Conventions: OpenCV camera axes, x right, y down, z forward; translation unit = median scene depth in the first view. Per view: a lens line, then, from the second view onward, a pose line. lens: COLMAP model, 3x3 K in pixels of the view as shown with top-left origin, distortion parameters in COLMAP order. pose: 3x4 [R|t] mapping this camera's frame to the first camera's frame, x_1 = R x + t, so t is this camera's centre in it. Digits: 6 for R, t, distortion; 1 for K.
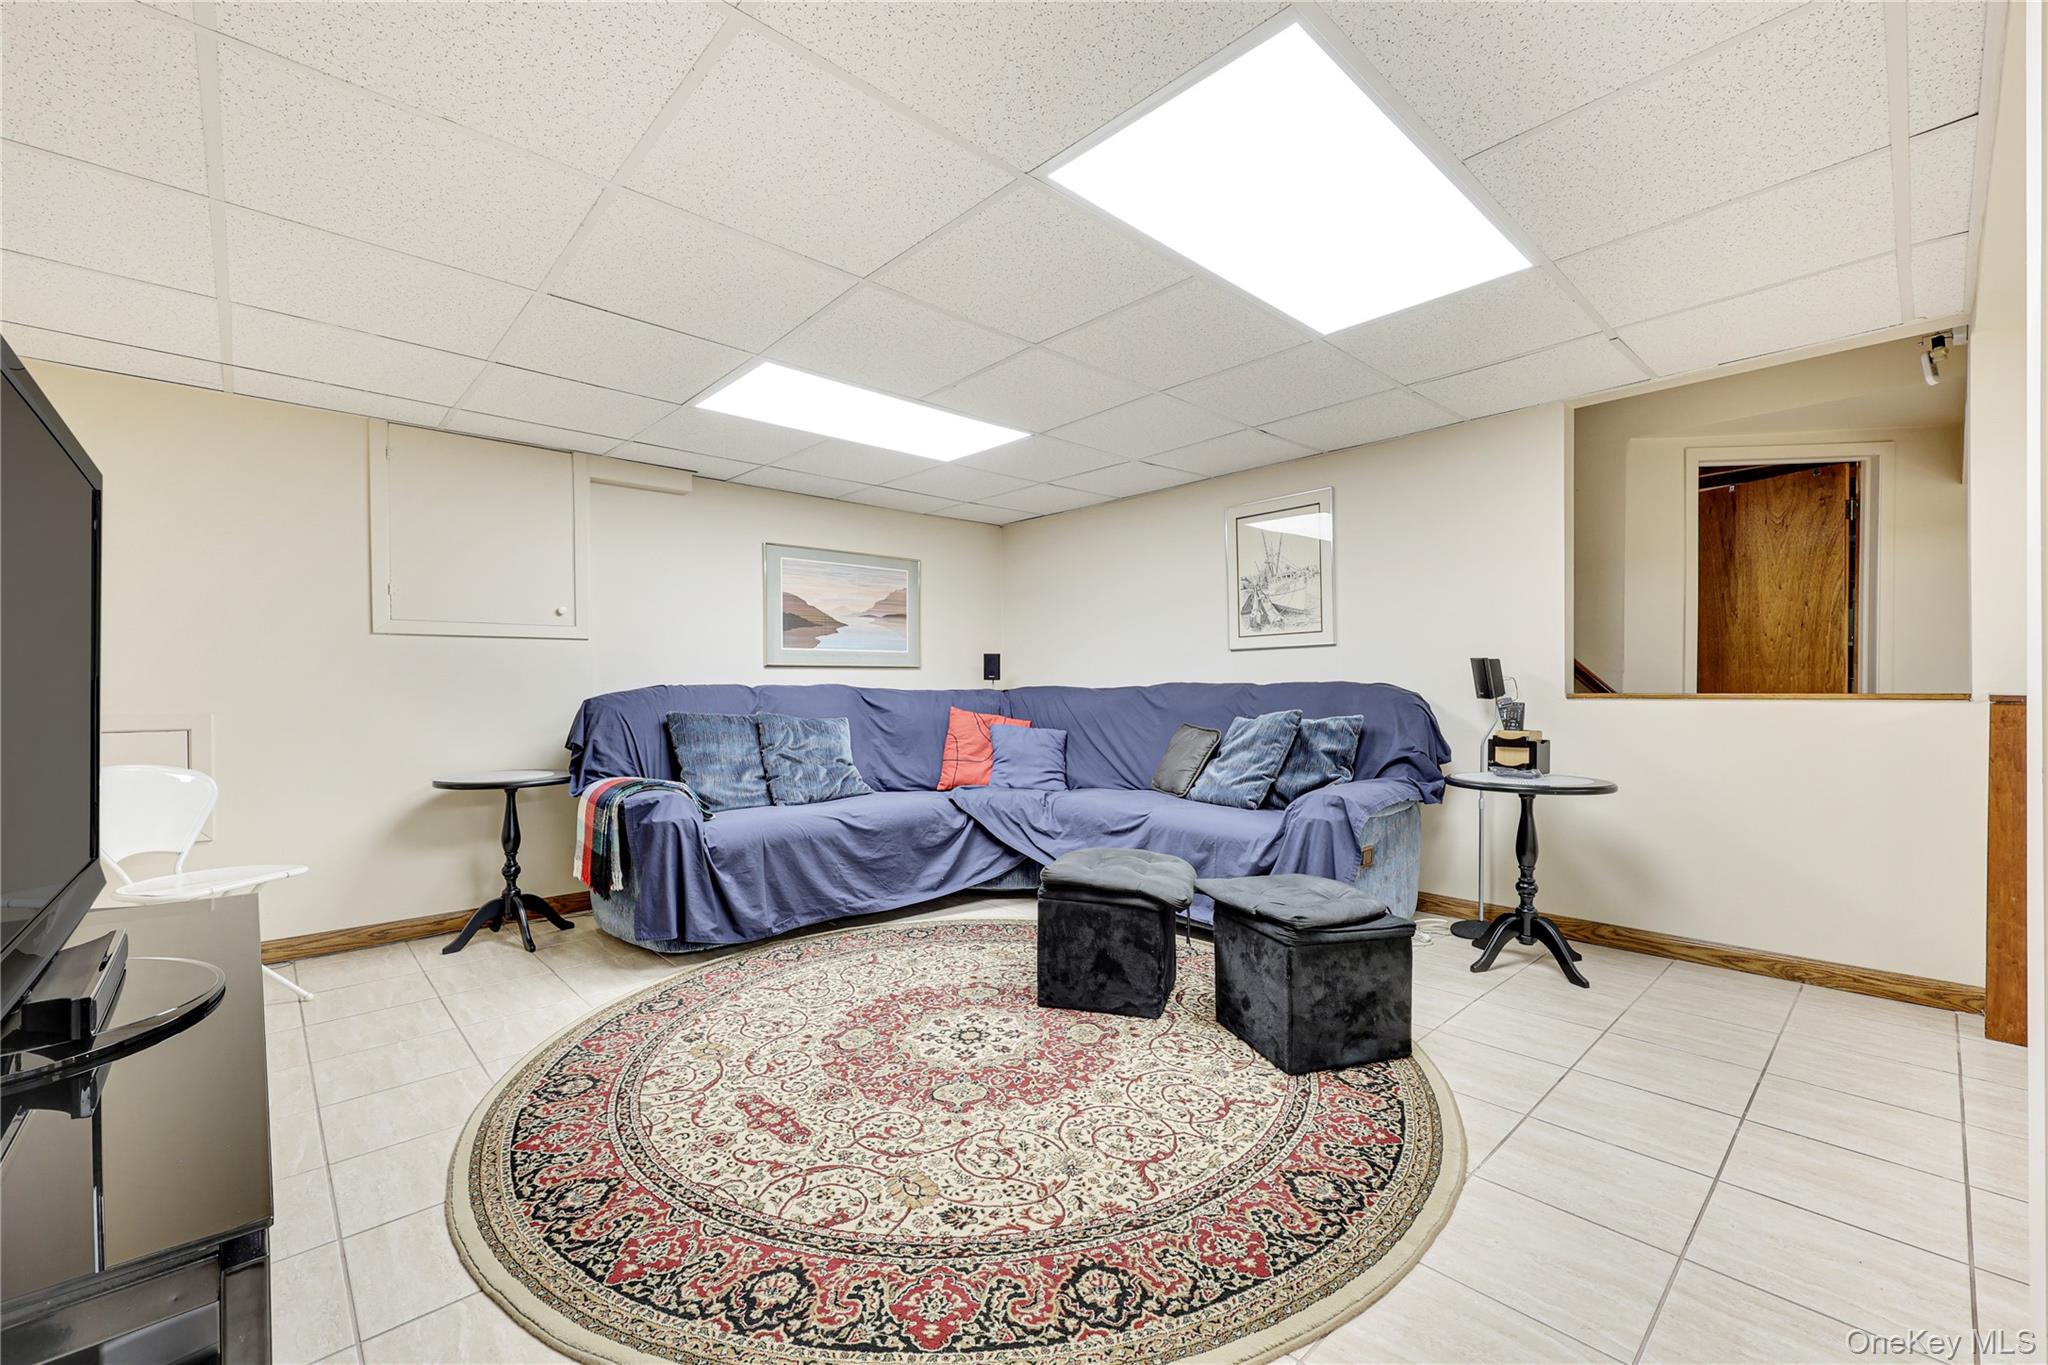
lens RADIAL K [[819.1, 0, 1039.0], [0, 819.1, 692.0], [0, 0, 1]] dist [0.002879, -0.000580]
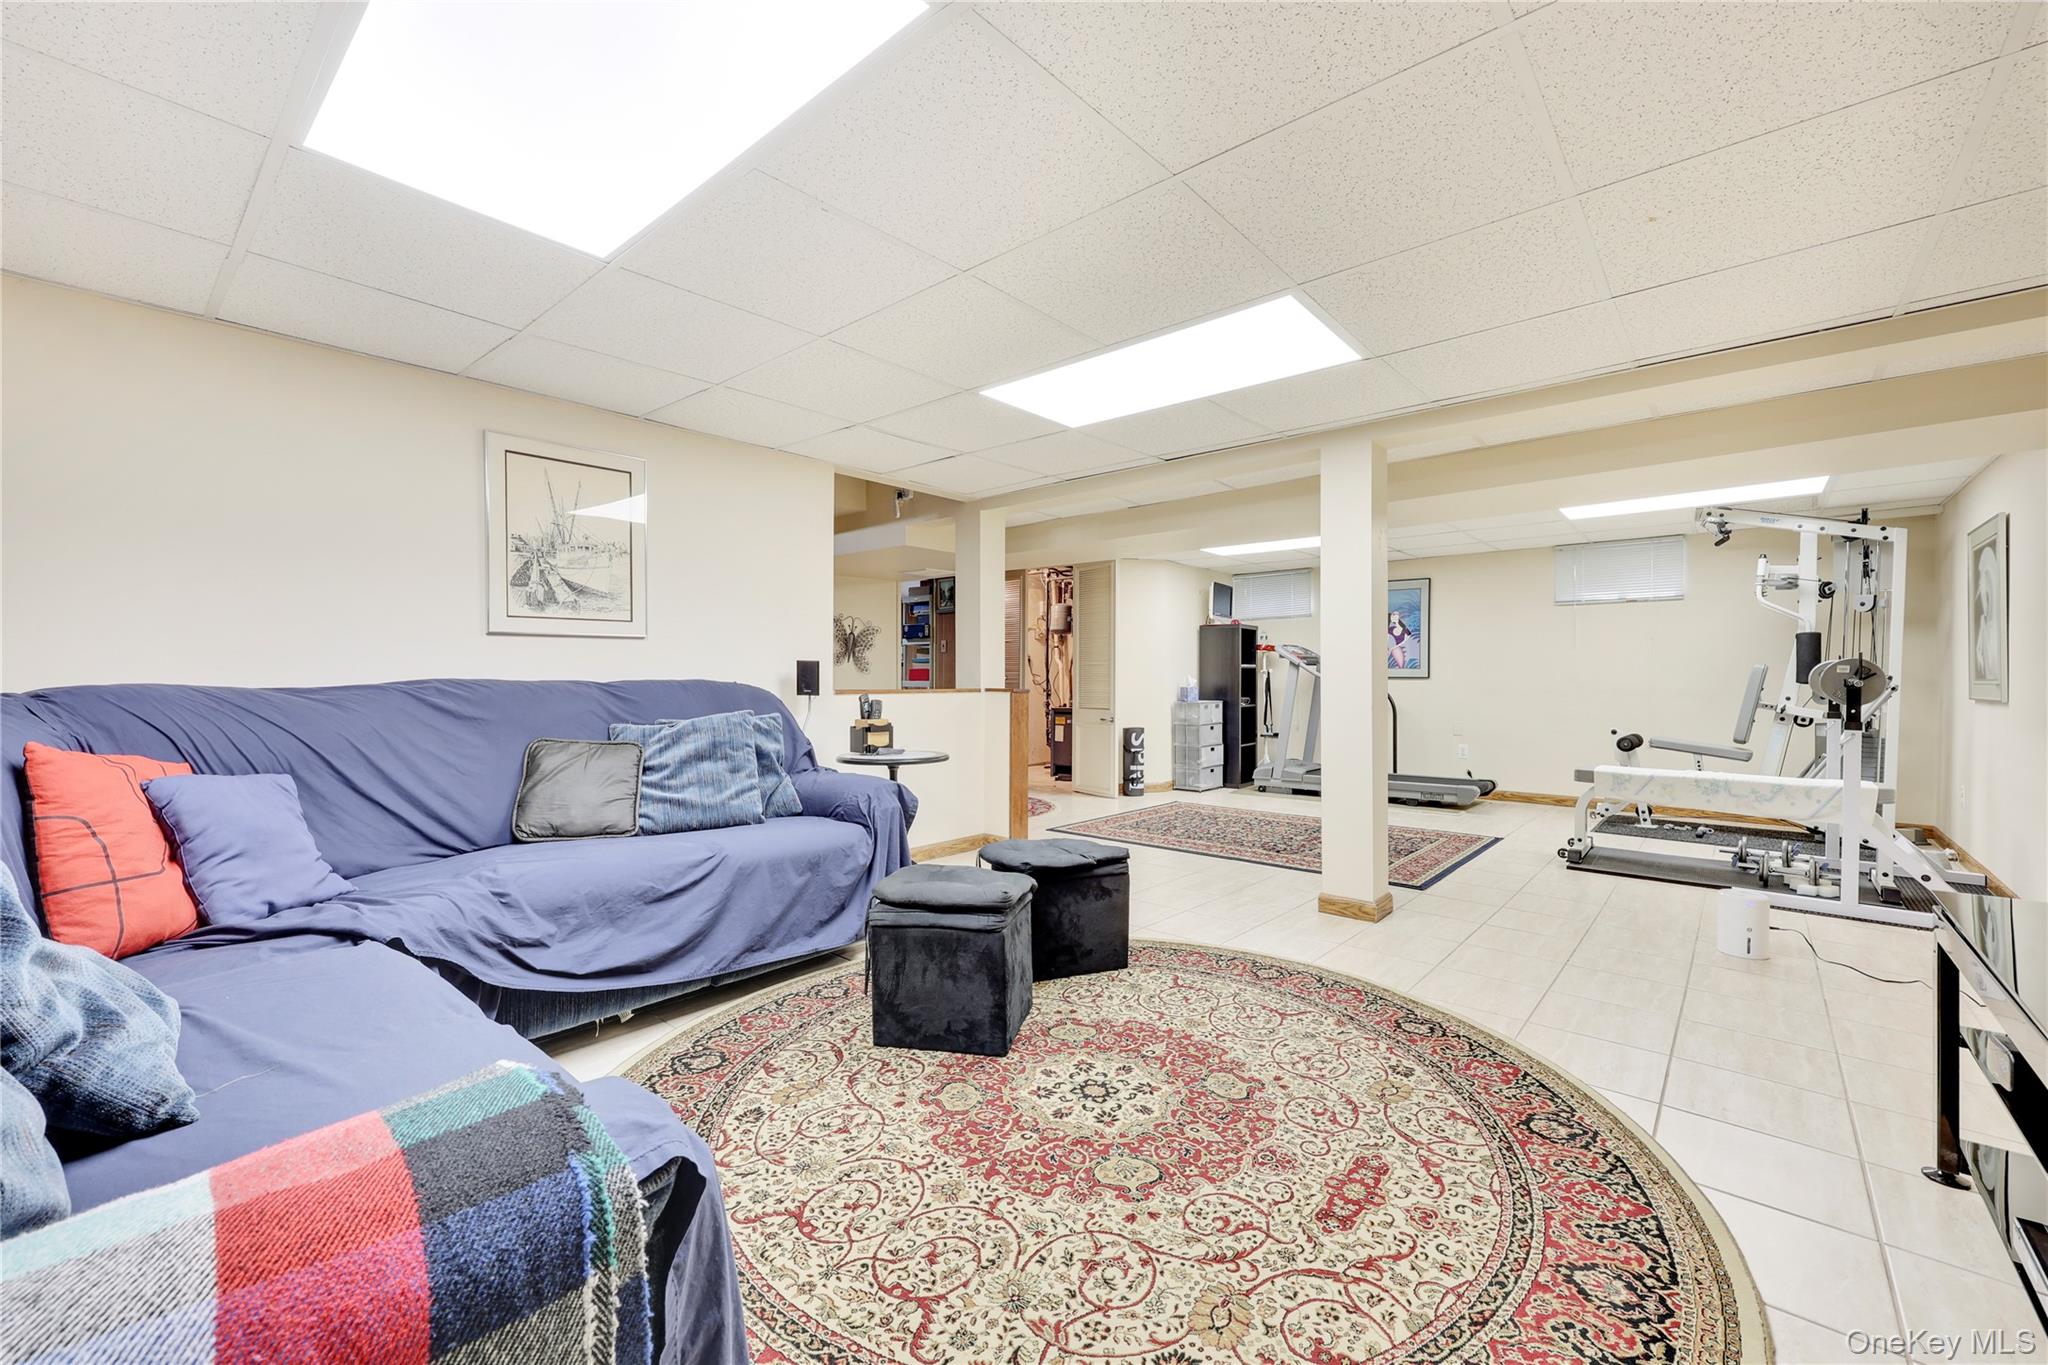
lens RADIAL K [[819.1, 0, 1008.2], [0, 819.1, 676.6], [0, 0, 1]] dist [0.002879, -0.000580]
pose [[-0.067137, 0.012117, 0.997670, -0.879034], [0.008147, 0.999900, -0.011596, -0.004058], [-0.997711, 0.007350, -0.067229, 1.073575]]
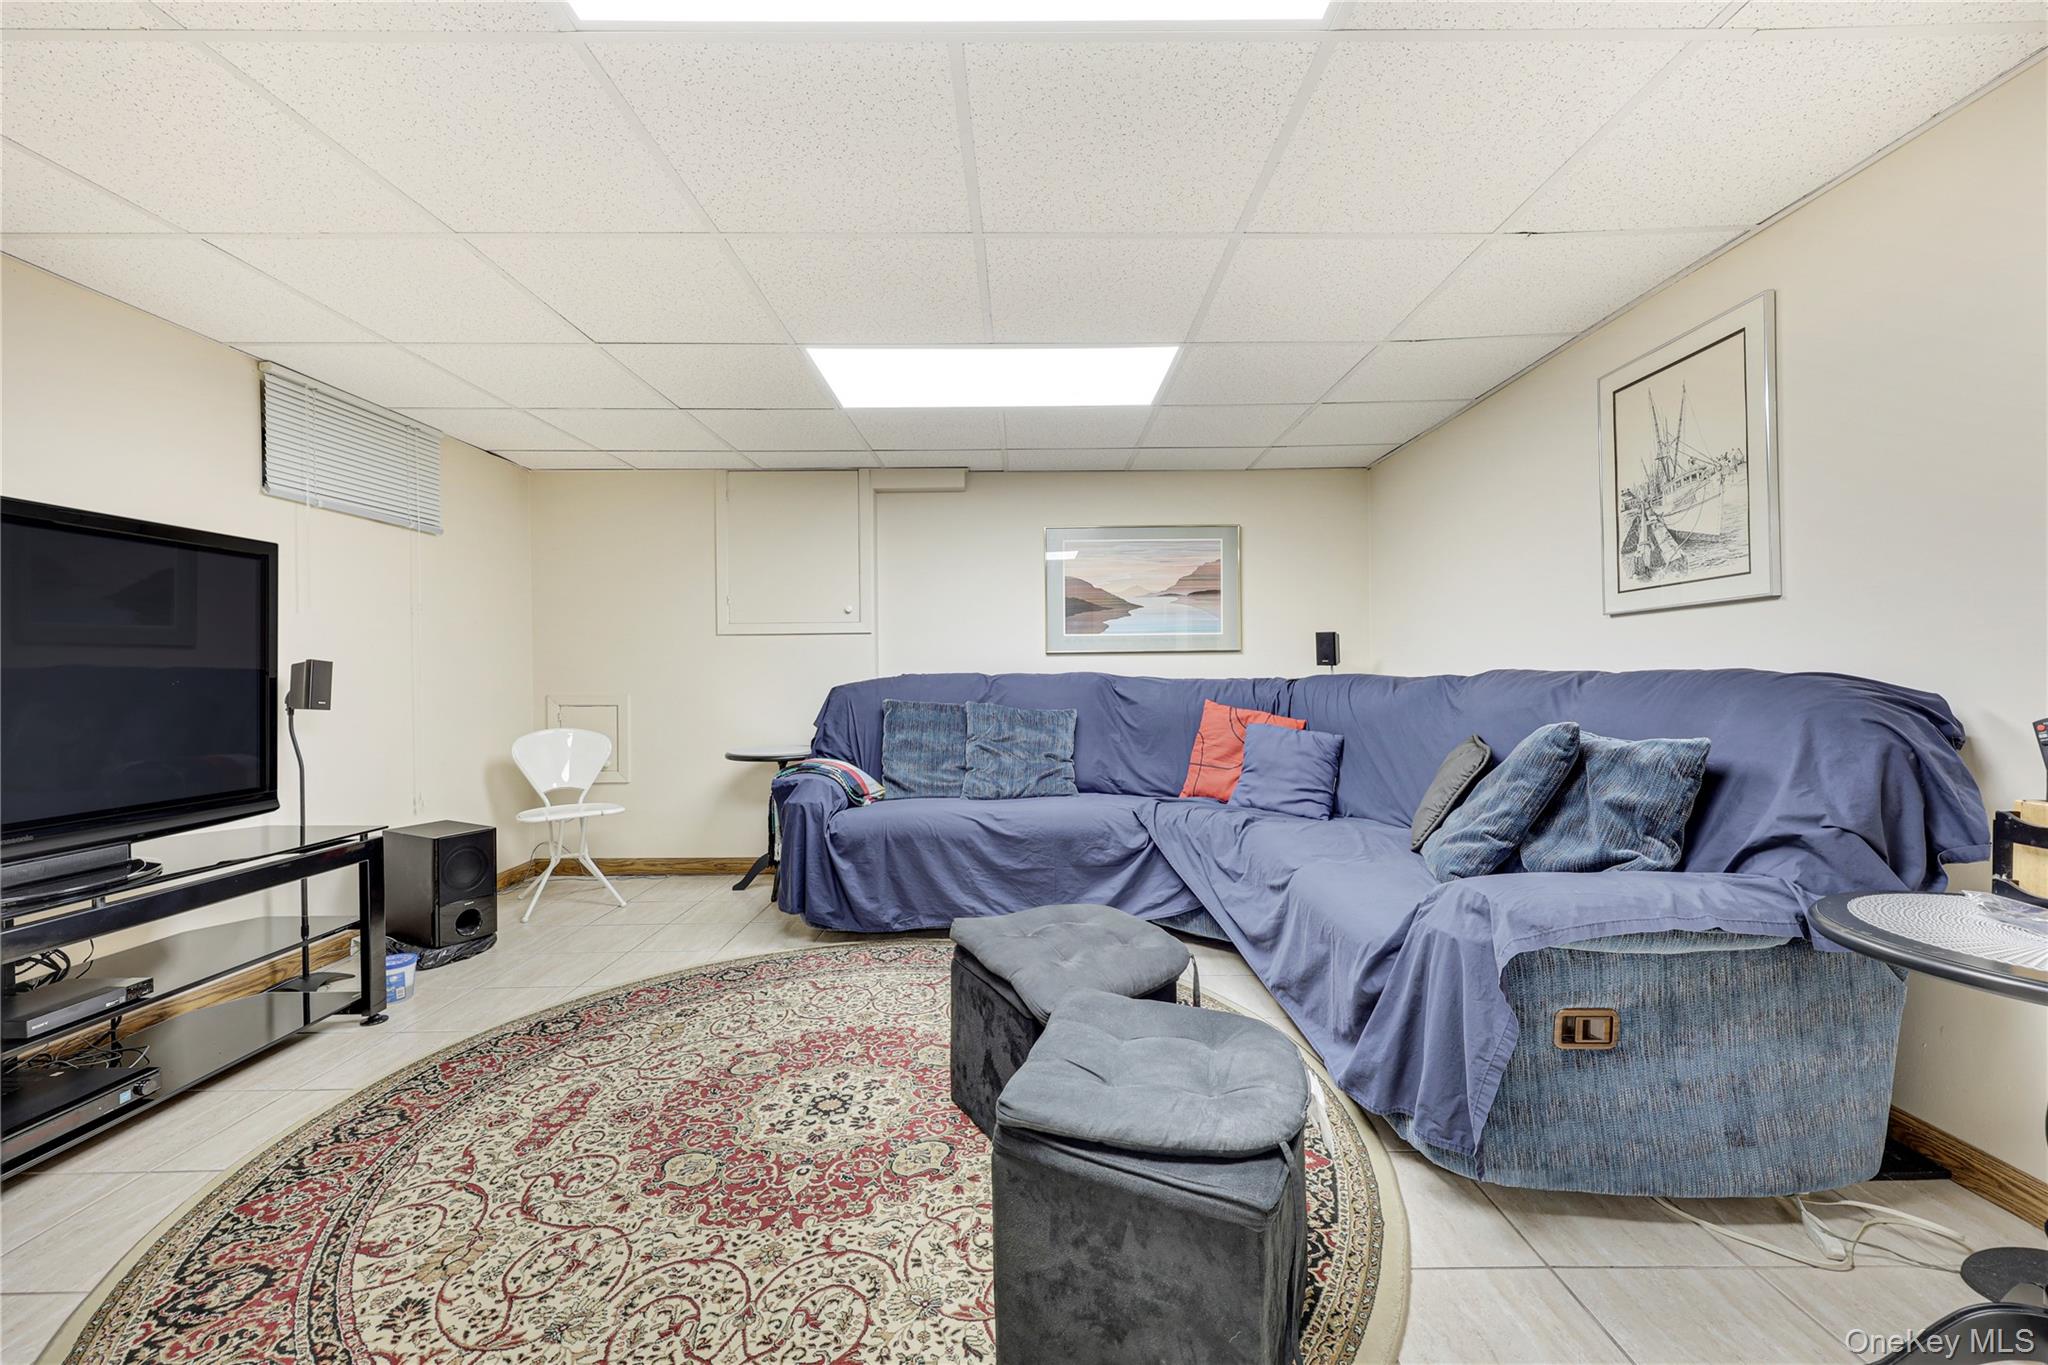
lens RADIAL K [[819.1, 0, 1049.1], [0, 819.1, 677.4], [0, 0, 1]] dist [0.002879, -0.000580]
pose [[0.741118, 0.004614, -0.671359, 0.592187], [-0.001708, 0.999986, 0.004988, -0.014391], [0.671372, -0.002550, 0.741116, 0.504518]]
